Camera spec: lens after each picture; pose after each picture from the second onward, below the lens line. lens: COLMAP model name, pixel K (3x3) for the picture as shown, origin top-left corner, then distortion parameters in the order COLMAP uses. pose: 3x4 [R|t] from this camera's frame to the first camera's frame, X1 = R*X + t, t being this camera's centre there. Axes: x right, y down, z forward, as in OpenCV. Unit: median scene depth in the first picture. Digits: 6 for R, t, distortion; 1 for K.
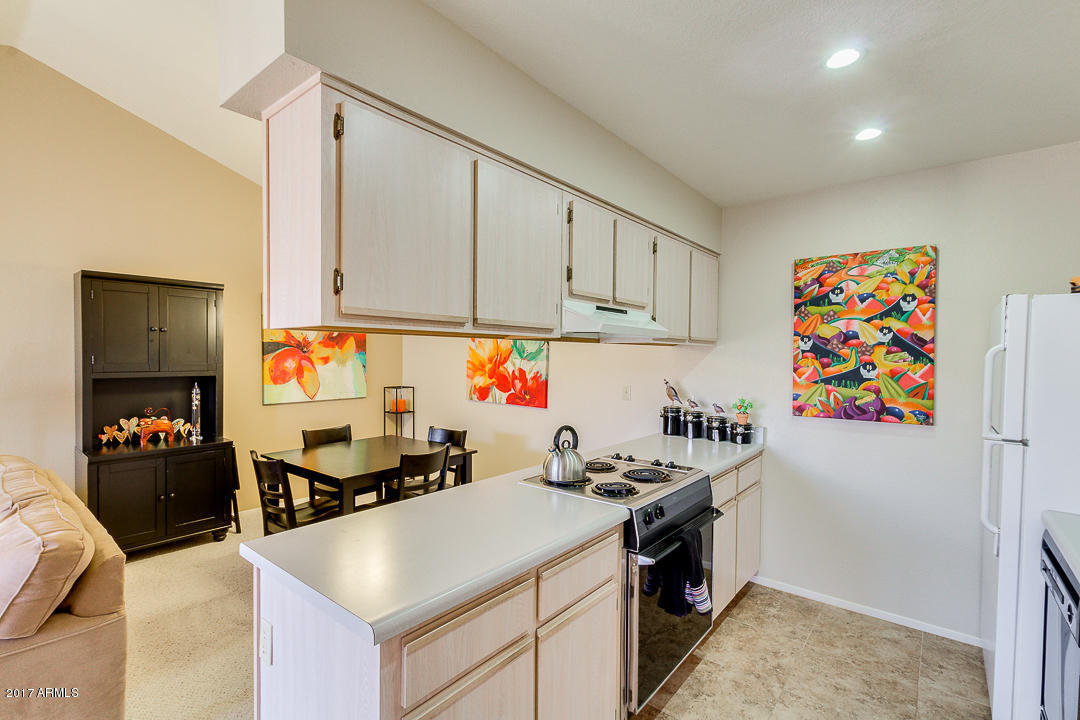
lens RADIAL K [[488.9, 0, 535.4], [0, 488.9, 365.4], [0, 0, 1]] dist [0.005191, -0.000890]
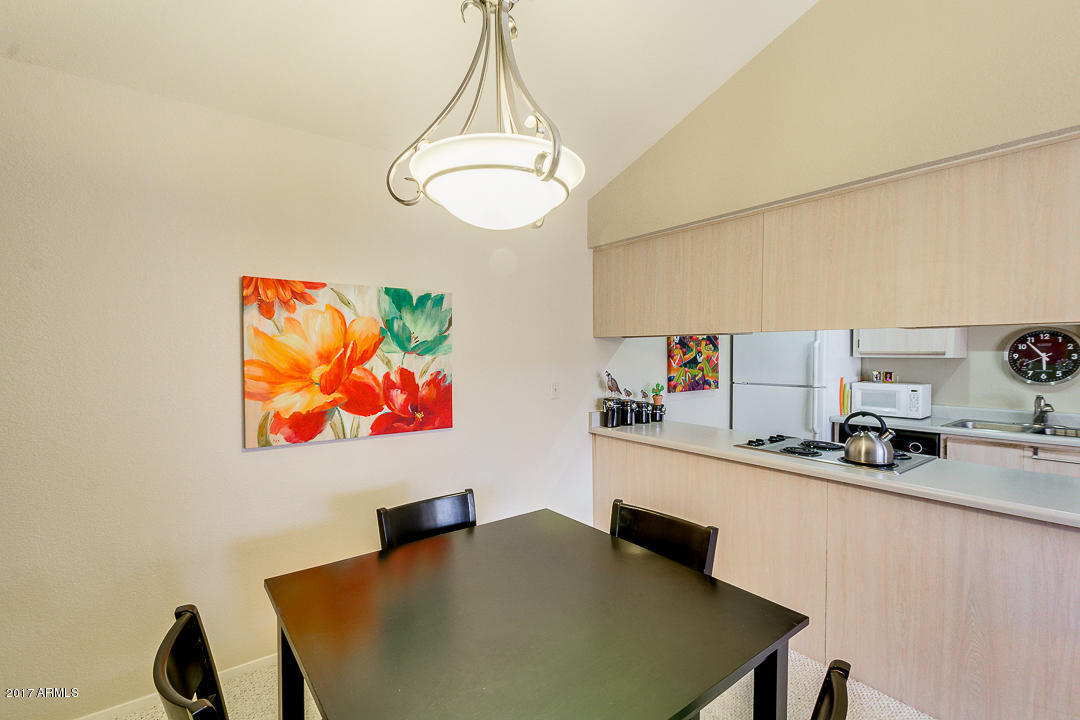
lens RADIAL K [[494.2, 0, 535.4], [0, 494.2, 363.0], [0, 0, 1]] dist [0.007067, -0.001237]
pose [[0.226943, -0.031036, 0.973413, -0.737516], [0.021916, 0.999402, 0.026755, -0.017111], [-0.973661, 0.015262, 0.227487, 0.929363]]
